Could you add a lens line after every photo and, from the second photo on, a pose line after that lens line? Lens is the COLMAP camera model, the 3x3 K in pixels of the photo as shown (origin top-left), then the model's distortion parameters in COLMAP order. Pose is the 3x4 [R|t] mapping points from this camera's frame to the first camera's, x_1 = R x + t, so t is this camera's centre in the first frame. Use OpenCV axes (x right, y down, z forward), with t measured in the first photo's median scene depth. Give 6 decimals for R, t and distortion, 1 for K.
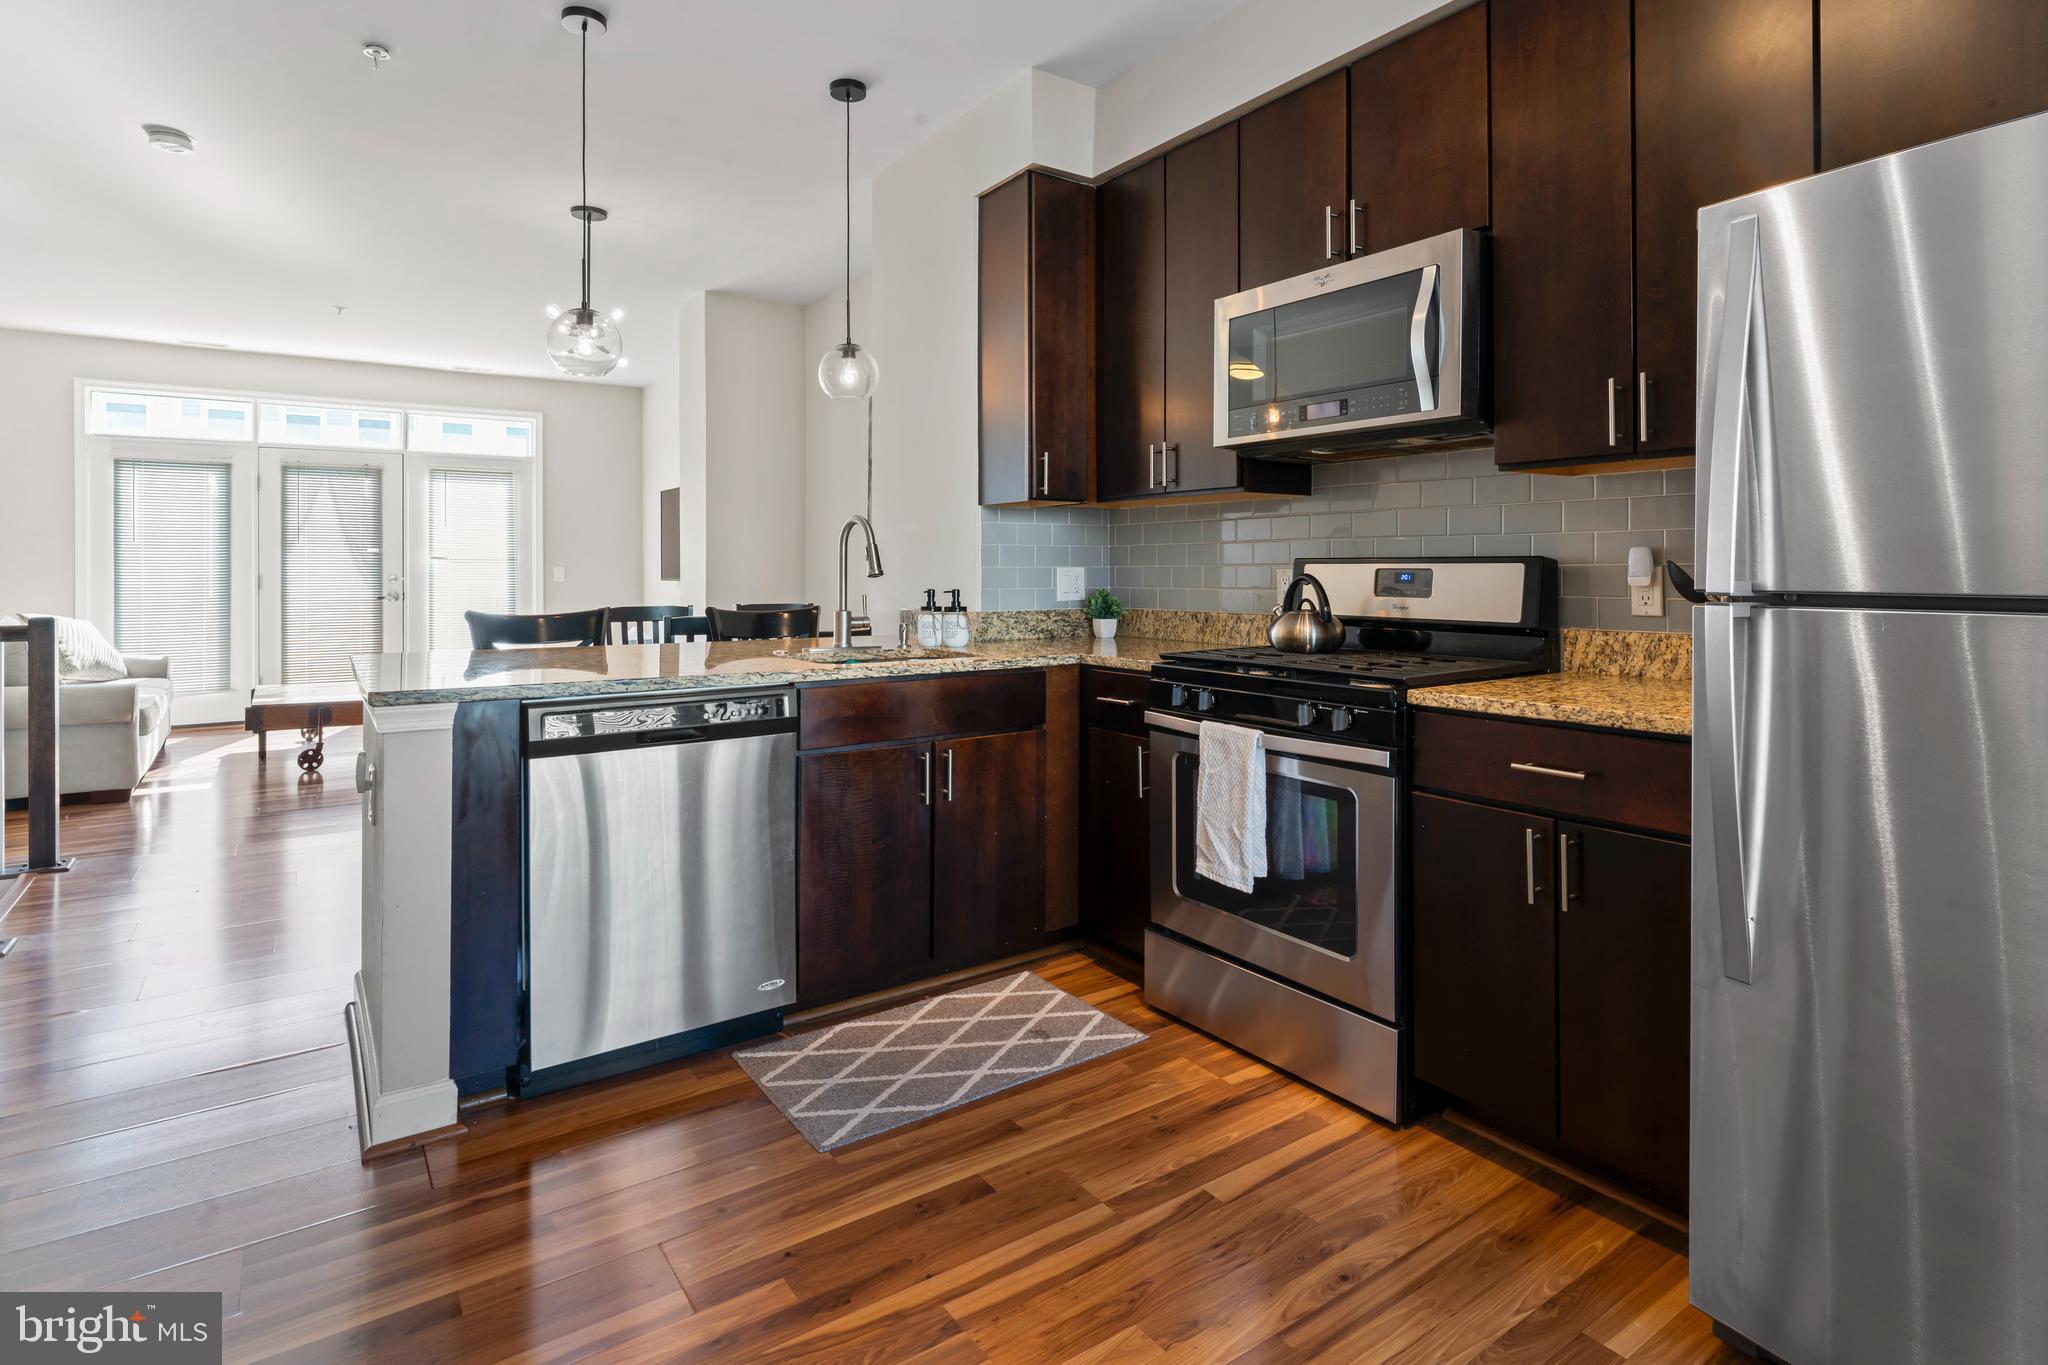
lens RADIAL K [[1033.2, 0, 1019.6], [0, 1033.2, 561.9], [0, 0, 1]] dist [0.012540, -0.004134]
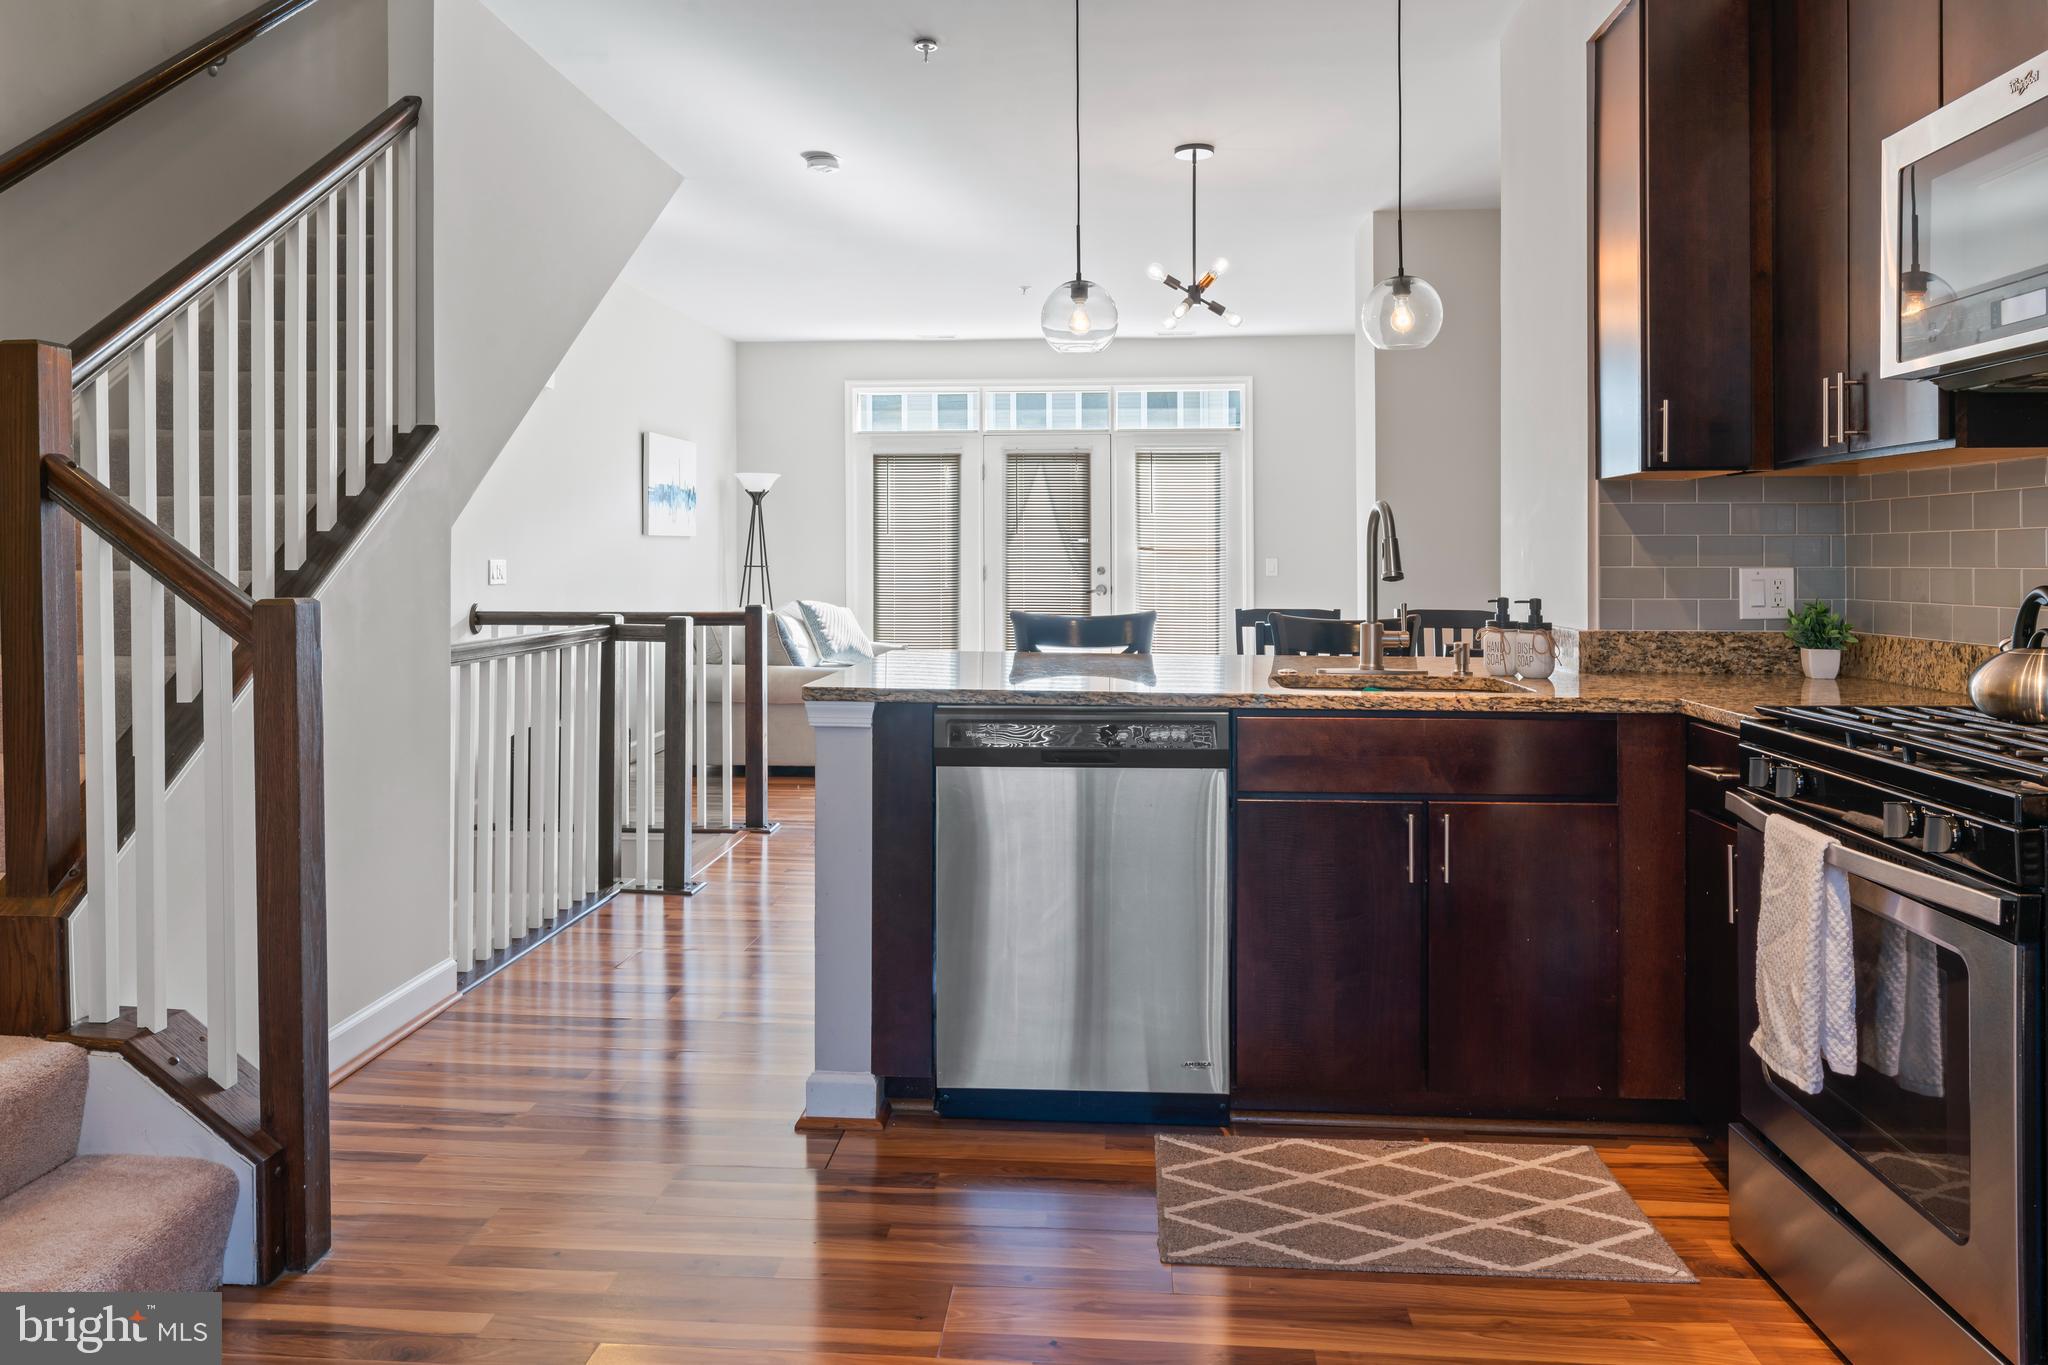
lens RADIAL K [[1366.1, 0, 1035.7], [0, 1366.1, 551.7], [0, 0, 1]] dist [0.019831, 0.001776]
pose [[0.784131, -0.000121, -0.620595, 0.314071], [0.001606, 0.999997, 0.001834, -0.010248], [0.620593, -0.002435, 0.784129, 0.040928]]
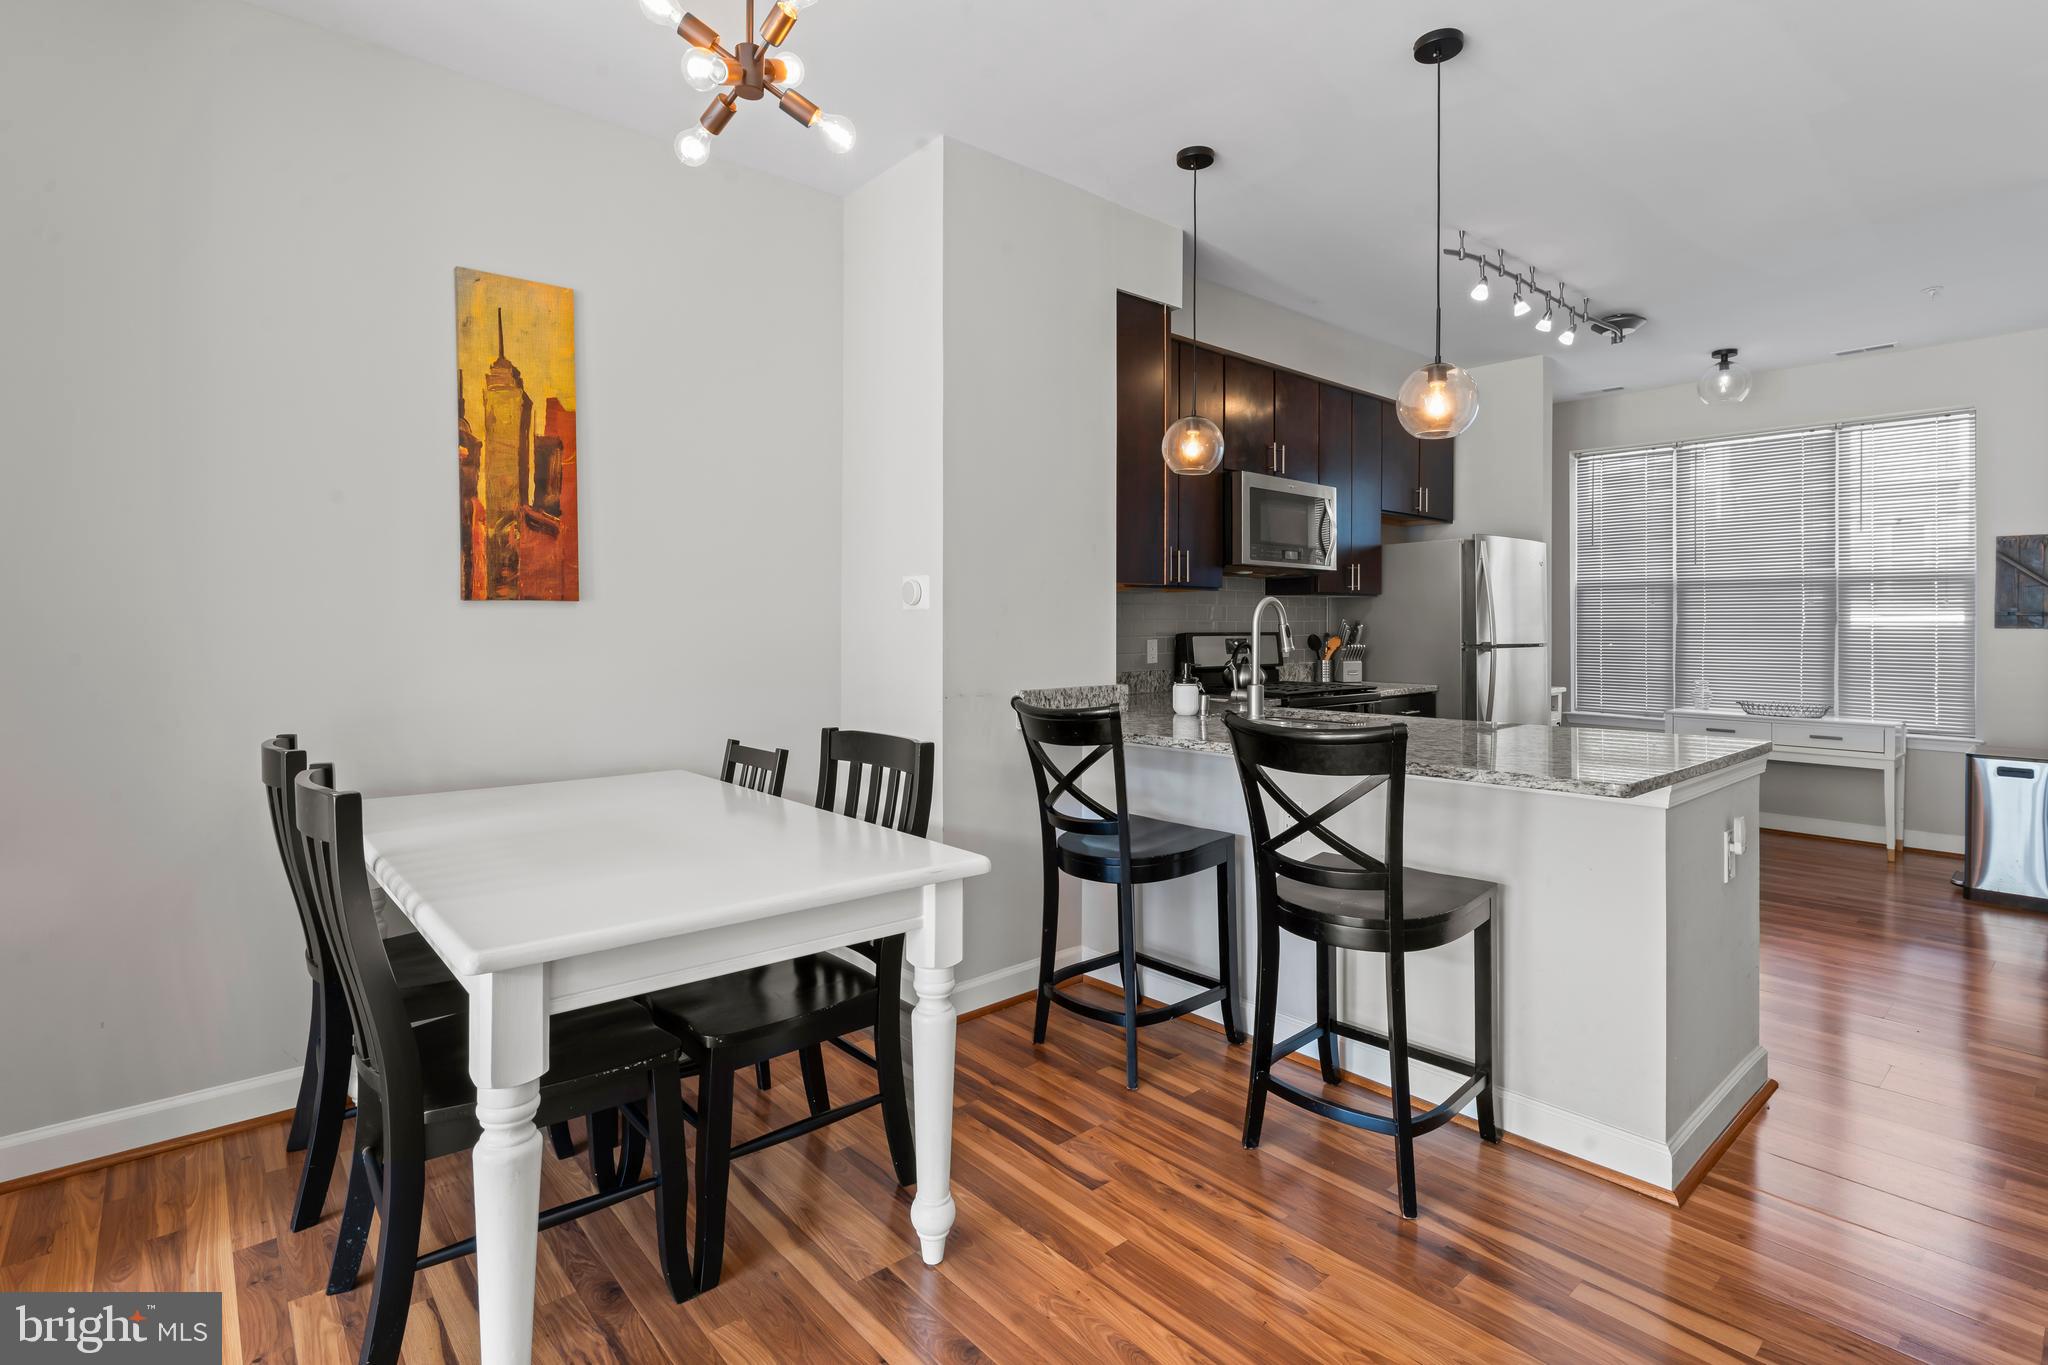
lens RADIAL K [[966.8, 0, 1023.9], [0, 966.8, 628.4], [0, 0, 1]] dist [0.002531, -0.000521]
pose [[-0.107027, -0.003129, 0.994251, -1.306965], [-0.004129, 0.999988, 0.002702, -0.014925], [-0.994248, -0.003816, -0.107038, 1.552045]]
